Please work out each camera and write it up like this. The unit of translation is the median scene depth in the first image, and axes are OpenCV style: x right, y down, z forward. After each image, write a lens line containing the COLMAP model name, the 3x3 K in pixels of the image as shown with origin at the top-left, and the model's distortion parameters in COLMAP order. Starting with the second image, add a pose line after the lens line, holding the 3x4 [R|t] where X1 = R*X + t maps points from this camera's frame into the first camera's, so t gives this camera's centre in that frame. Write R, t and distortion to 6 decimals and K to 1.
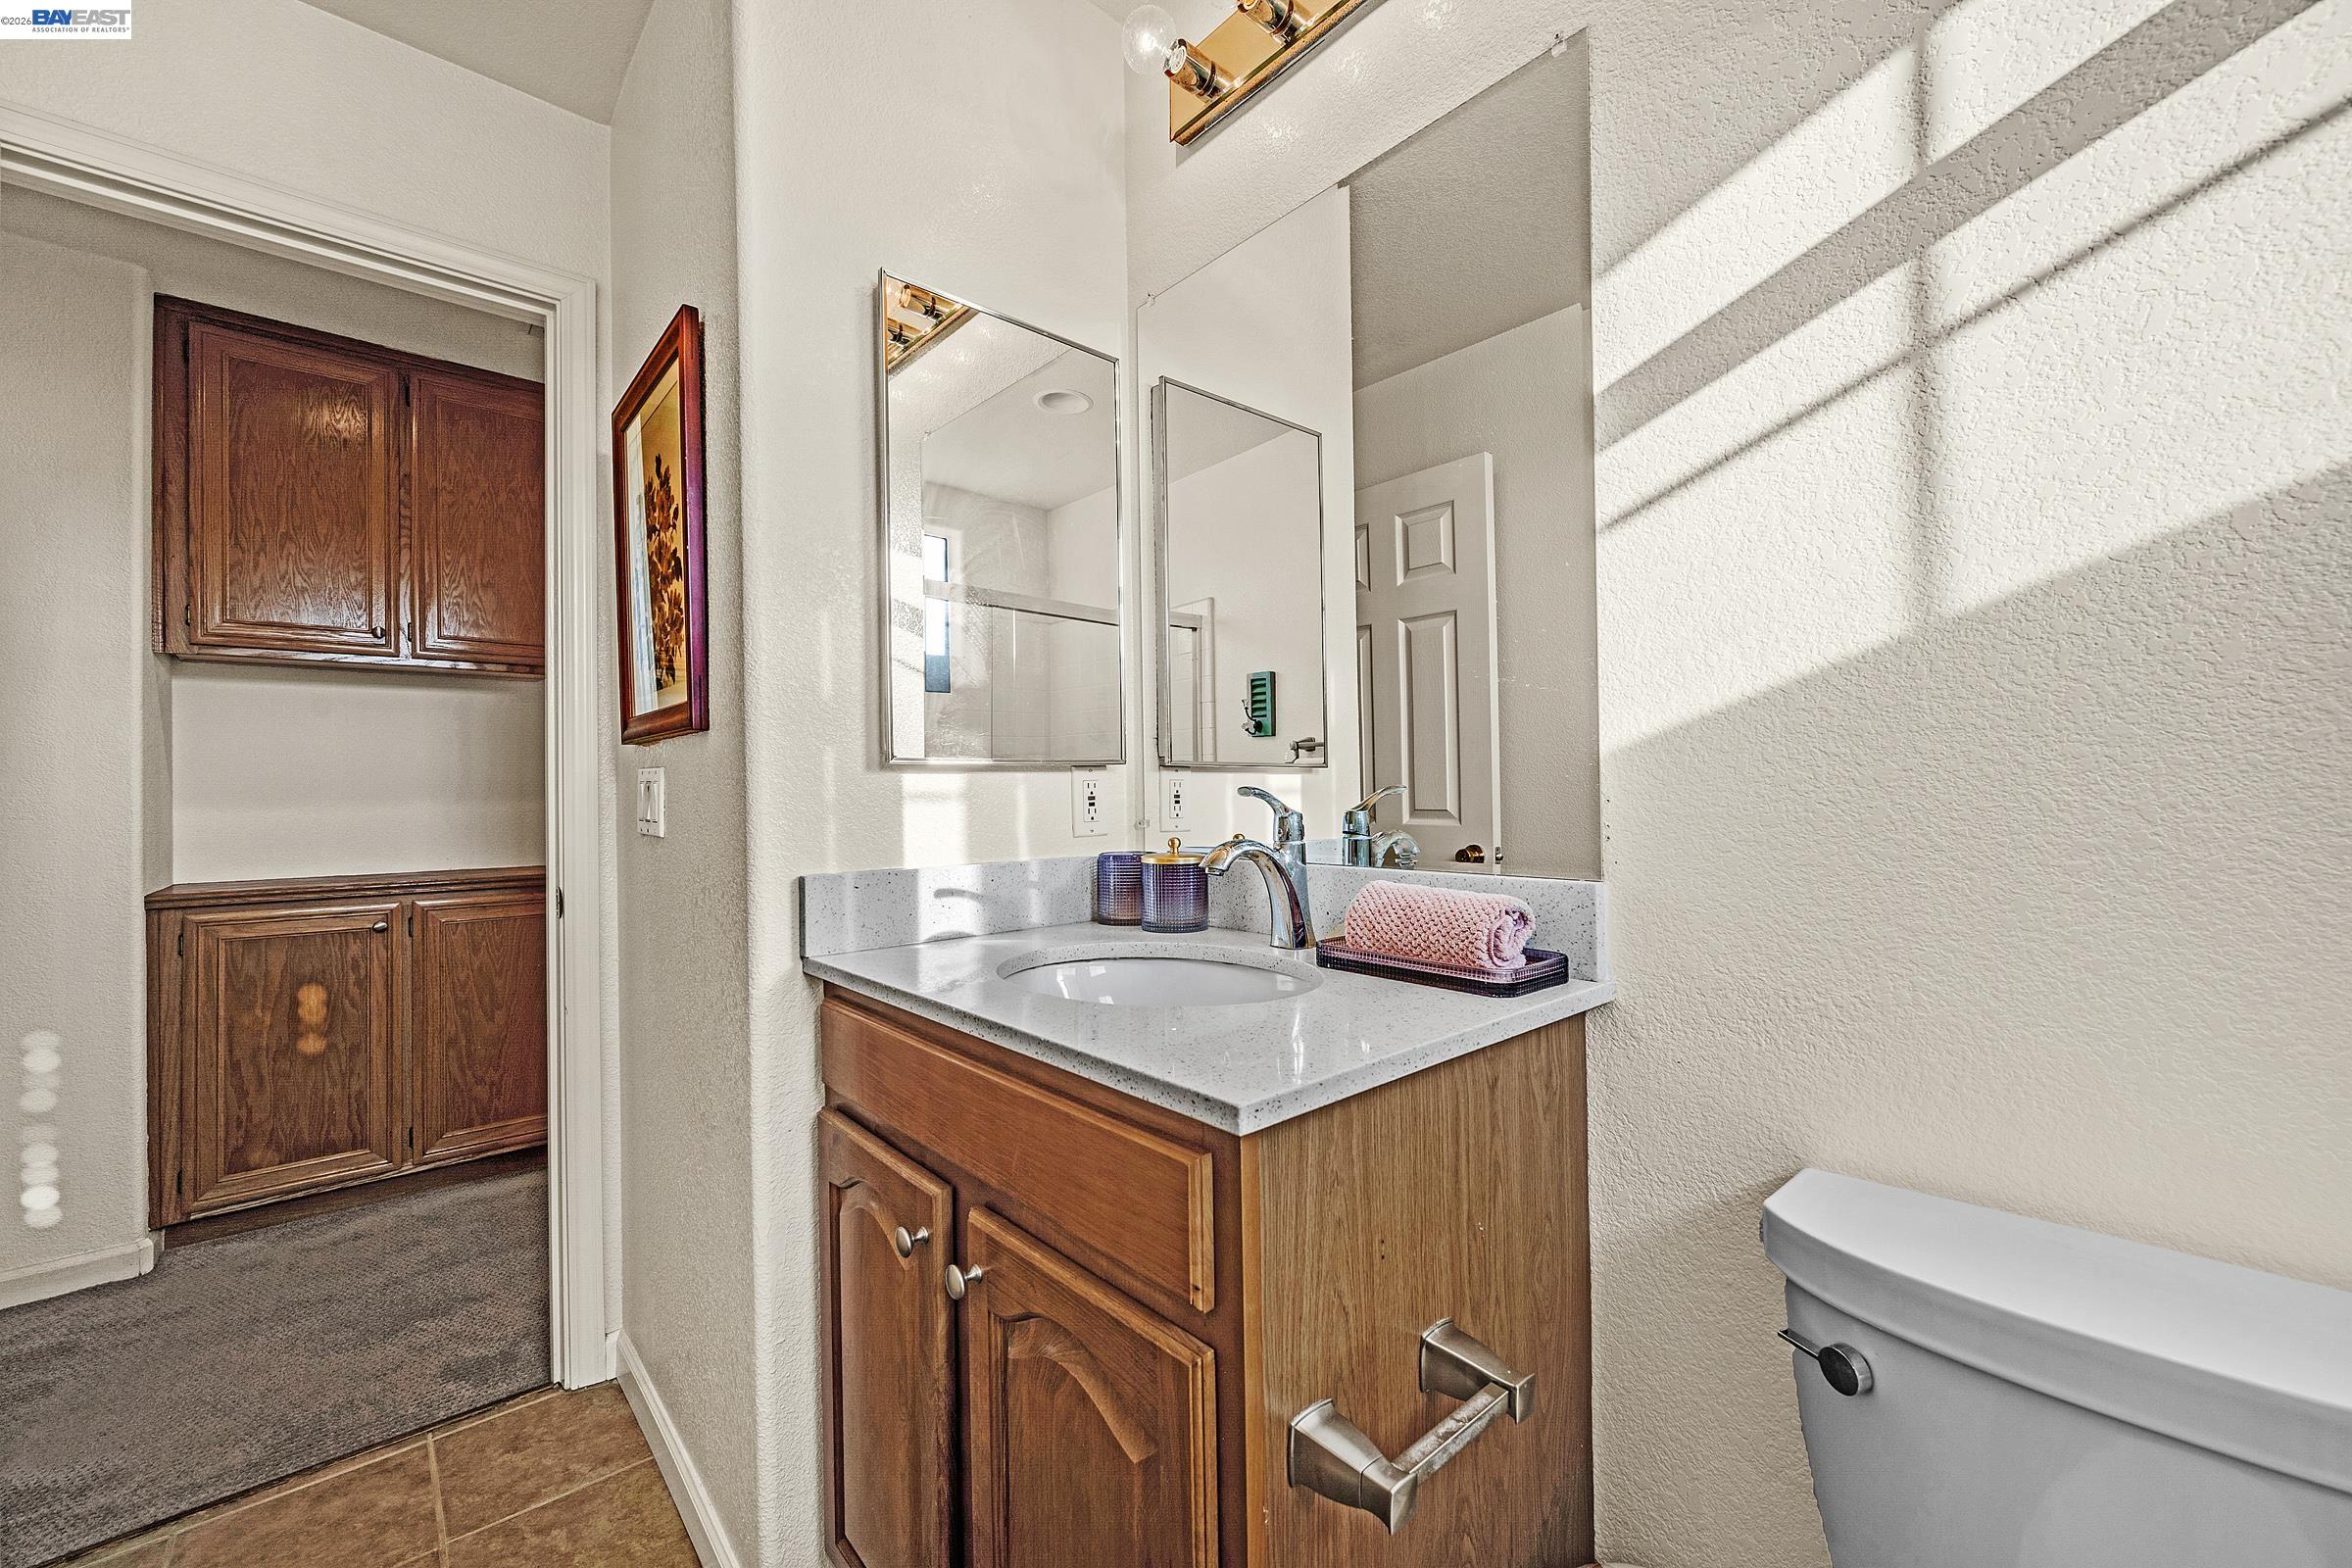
lens RADIAL K [[960.1, 0, 1176.0], [0, 960.1, 784.0], [0, 0, 1]] dist [-0.001172, -0.000171]
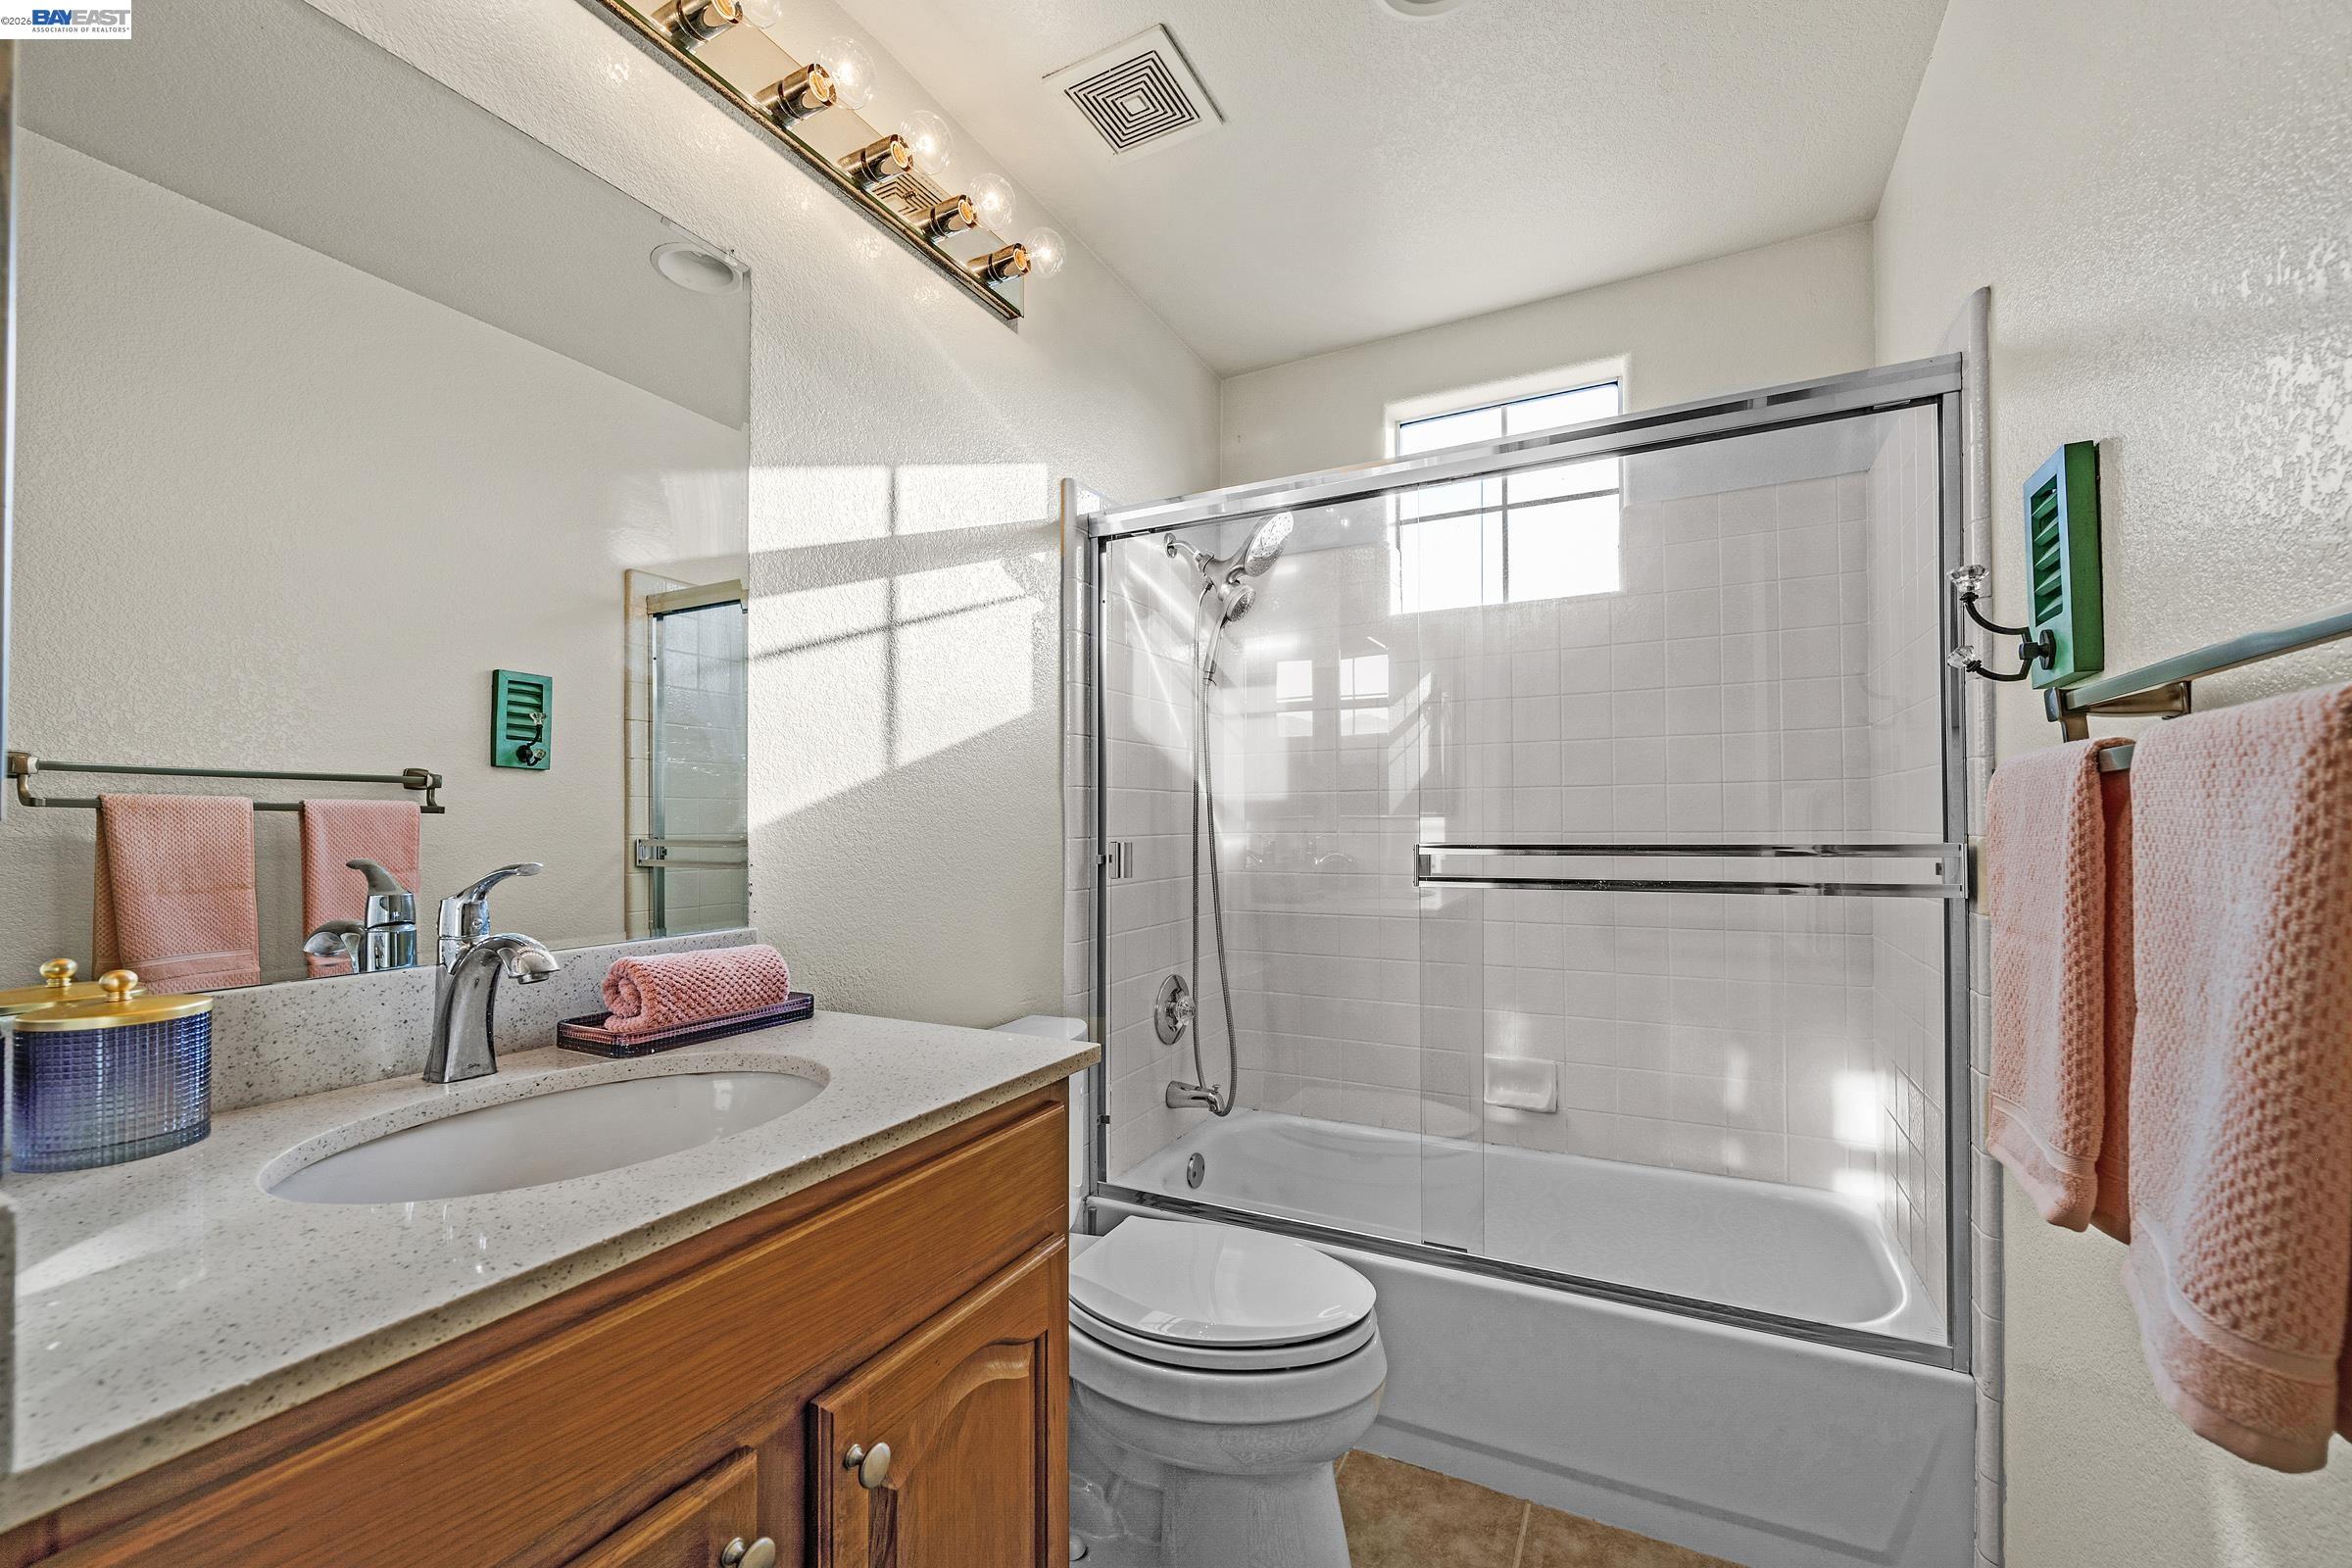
lens RADIAL K [[941.8, 0, 1178.4], [0, 941.8, 829.4], [0, 0, 1]] dist [0.000035, 0.000044]
pose [[-0.359071, 0.006903, 0.933285, -1.051181], [0.004251, 0.999974, -0.005761, -0.024224], [-0.933301, 0.001899, -0.359091, 0.996566]]
